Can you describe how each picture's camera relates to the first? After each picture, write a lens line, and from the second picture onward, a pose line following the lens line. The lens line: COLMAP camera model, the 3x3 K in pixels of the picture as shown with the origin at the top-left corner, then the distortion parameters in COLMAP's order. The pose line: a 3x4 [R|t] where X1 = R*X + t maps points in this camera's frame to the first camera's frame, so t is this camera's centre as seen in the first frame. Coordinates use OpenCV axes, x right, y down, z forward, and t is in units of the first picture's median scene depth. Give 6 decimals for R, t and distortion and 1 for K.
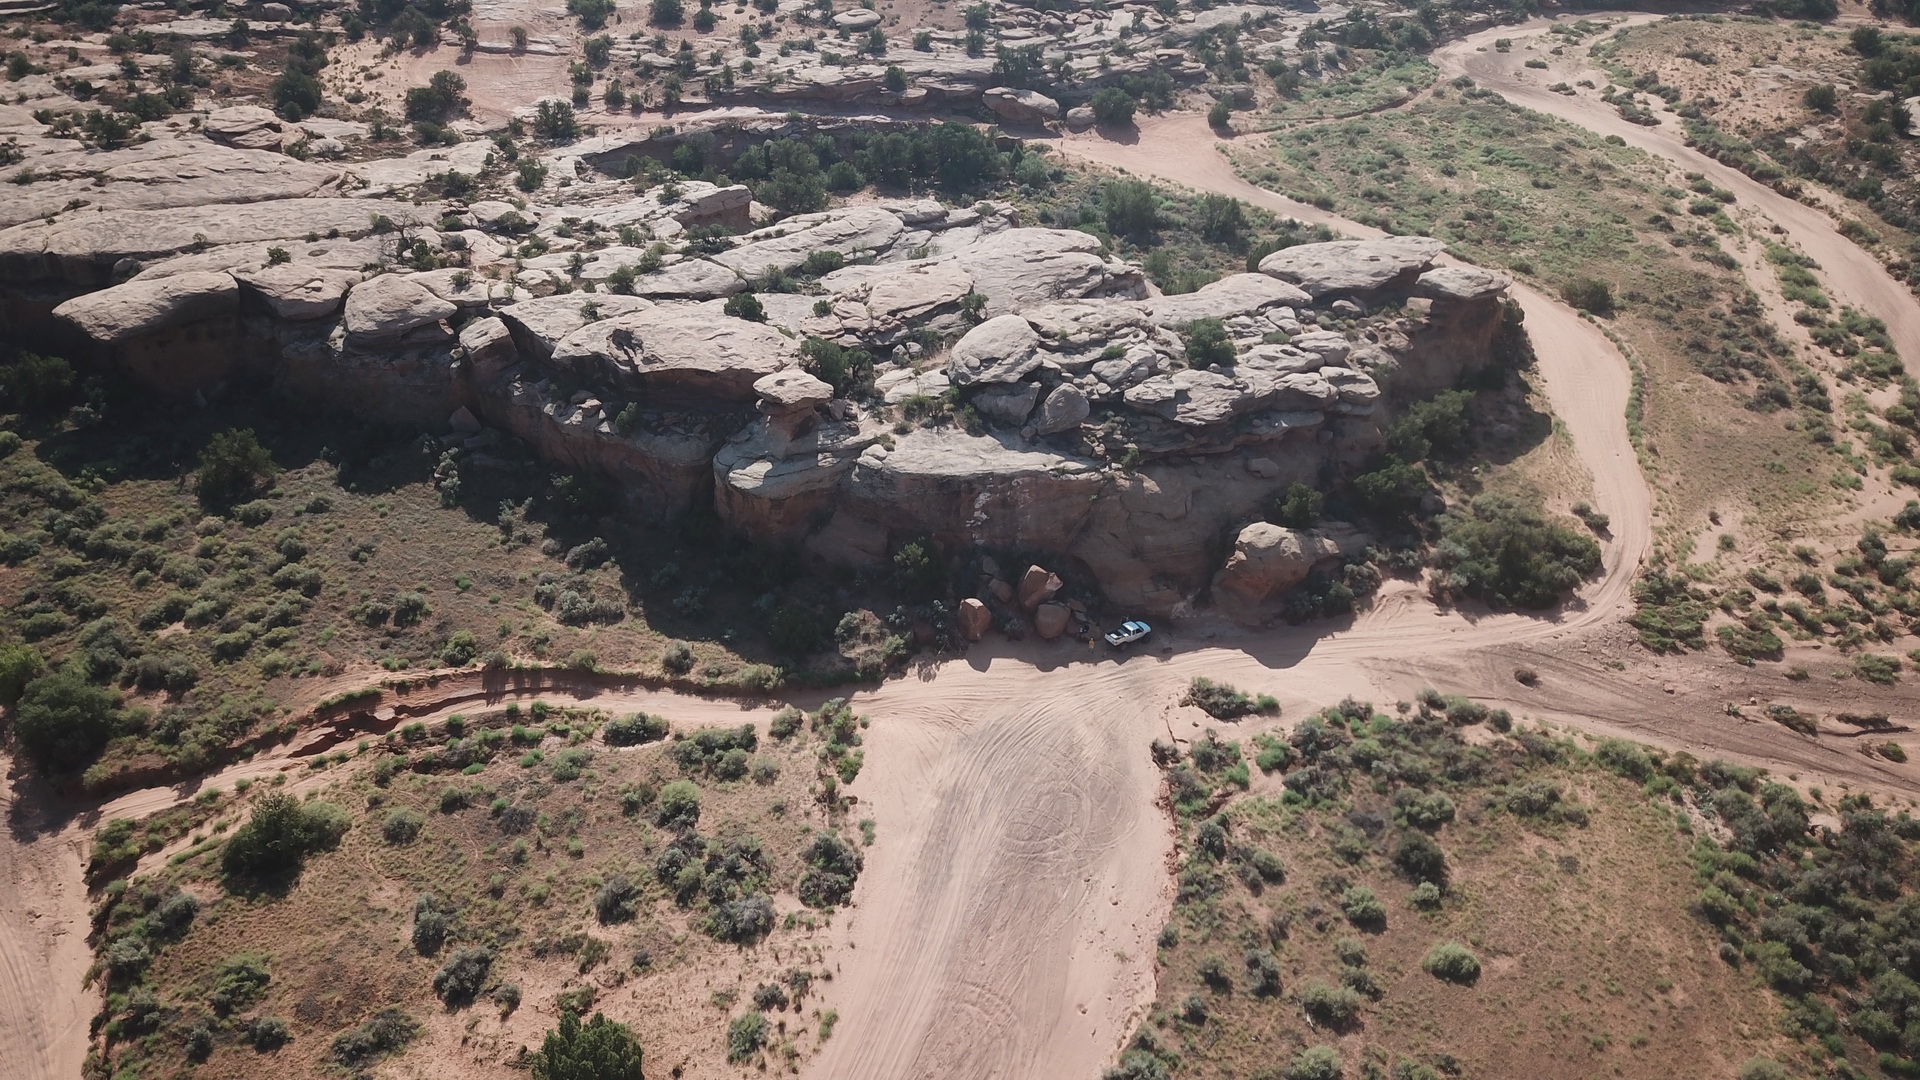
lens RADIAL K [[1472.7, 0, 962.7], [0, 1472.7, 540.1], [0, 0, 1]] dist [0.011798, 0.004881]
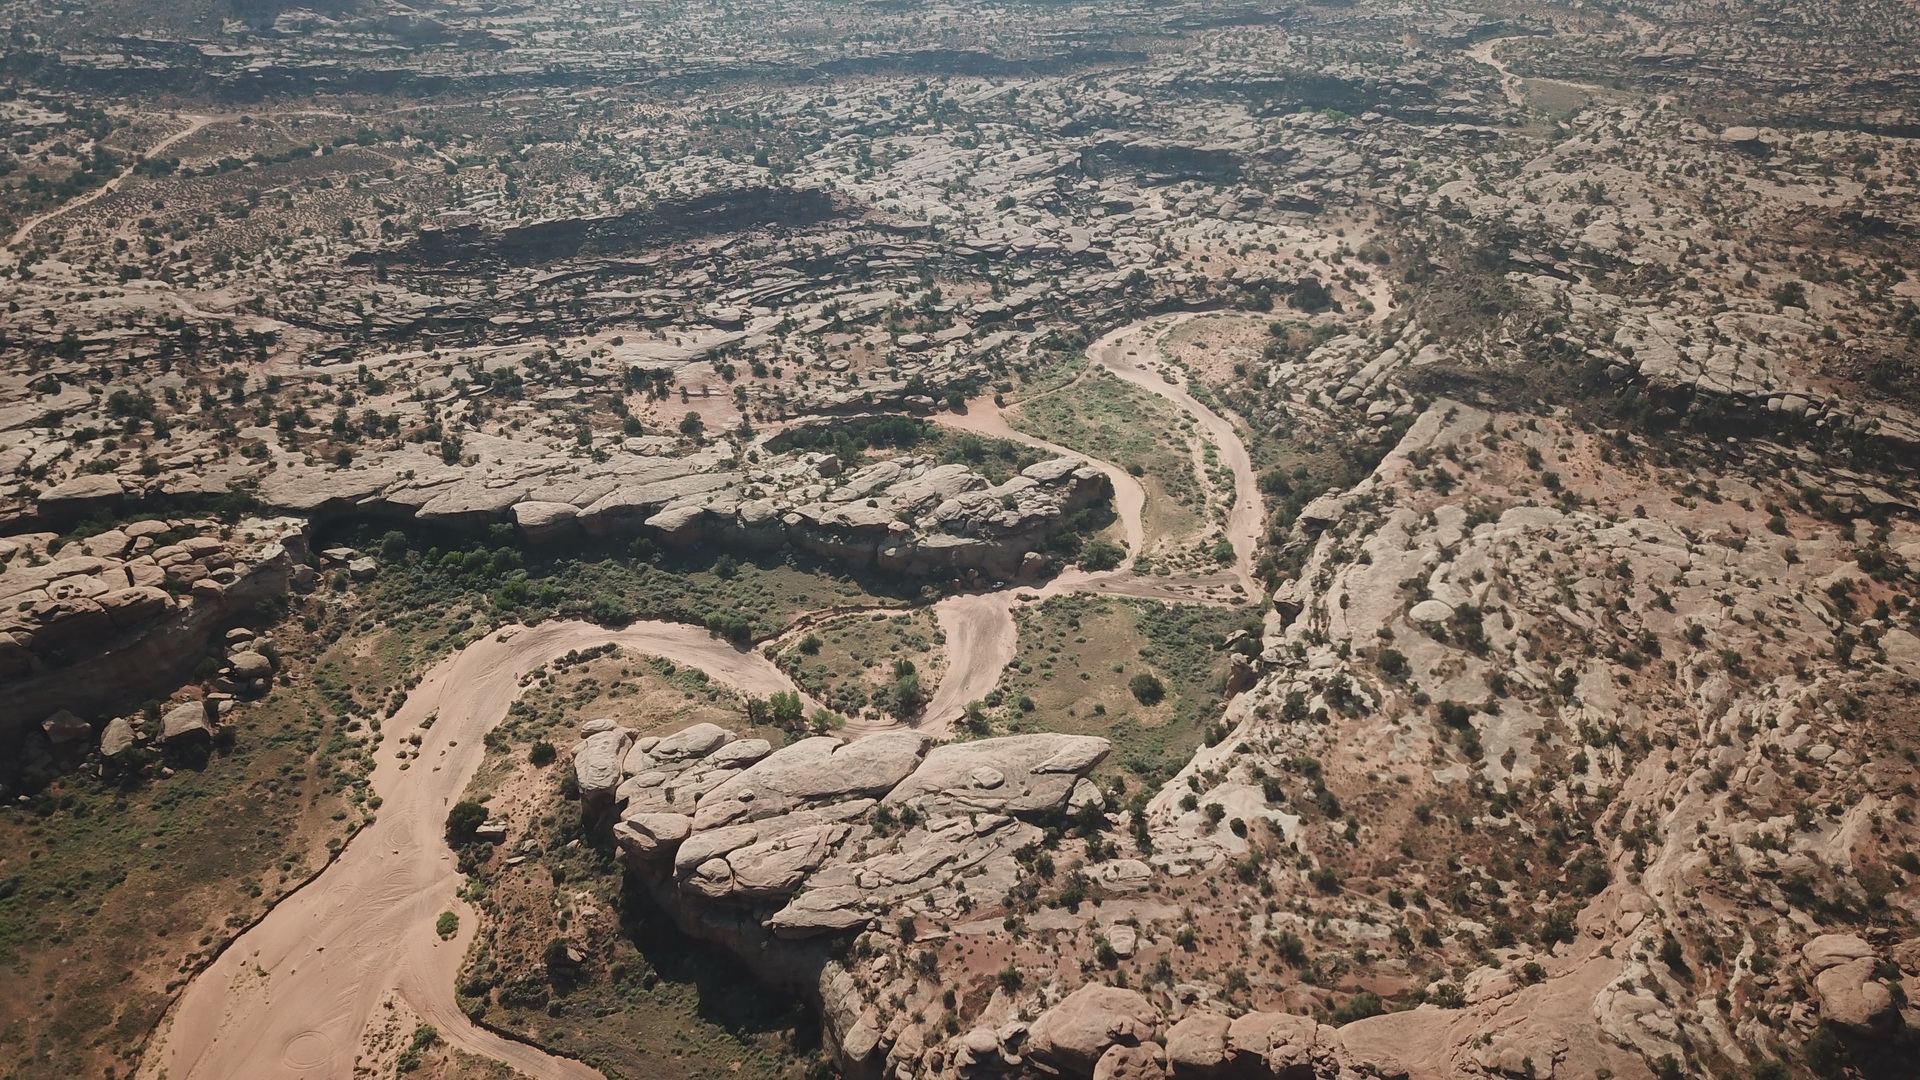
lens RADIAL K [[1463.4, 0, 963.3], [0, 1463.4, 540.0], [0, 0, 1]] dist [0.002771, 0.002031]
pose [[0.984751, -0.092078, 0.147602, -0.424535], [0.102435, 0.992668, -0.064160, 0.150473], [-0.140612, 0.078301, 0.986964, -2.201745]]
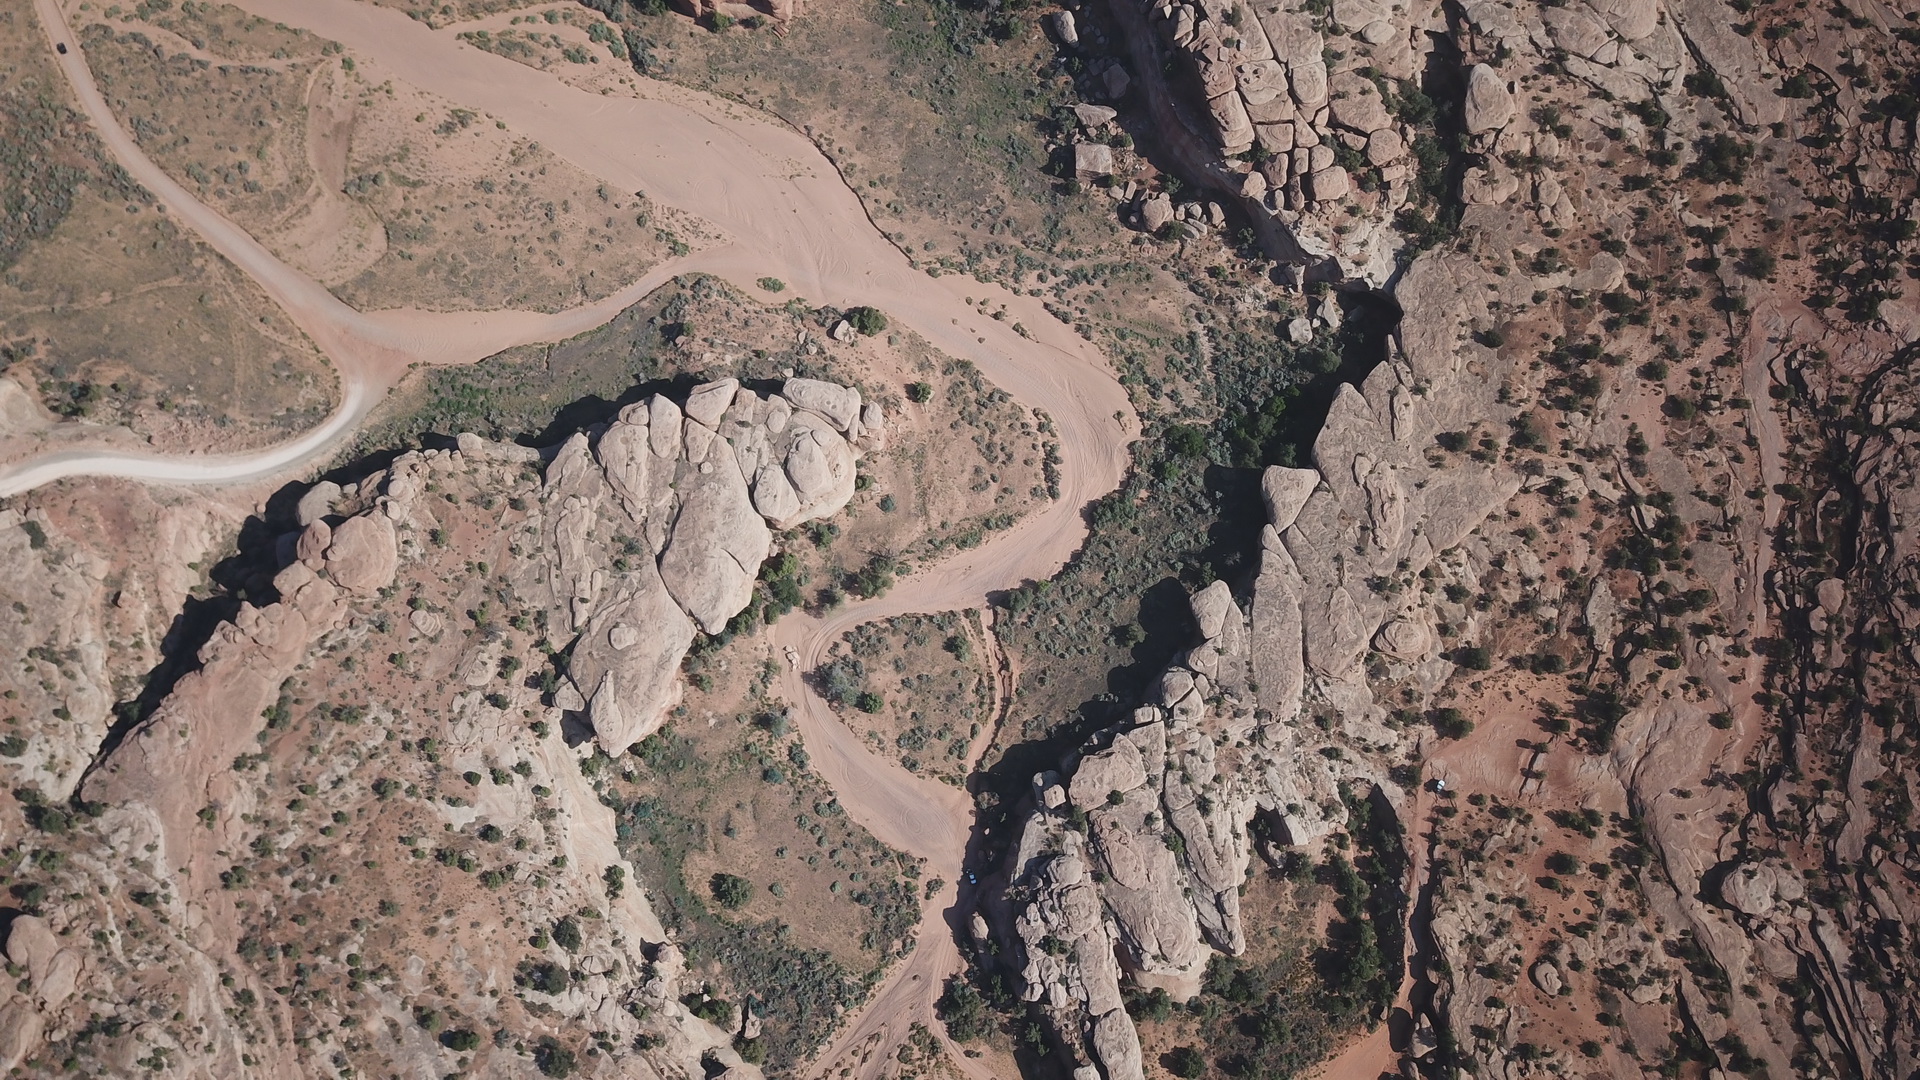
lens RADIAL K [[1467.3, 0, 955.1], [0, 1467.3, 541.5], [0, 0, 1]] dist [-0.006084, 0.009978]
pose [[-0.362828, 0.909038, -0.204953, 0.103161], [-0.510055, -0.009664, 0.860087, -2.459648], [0.779871, 0.416601, 0.467166, -0.819426]]
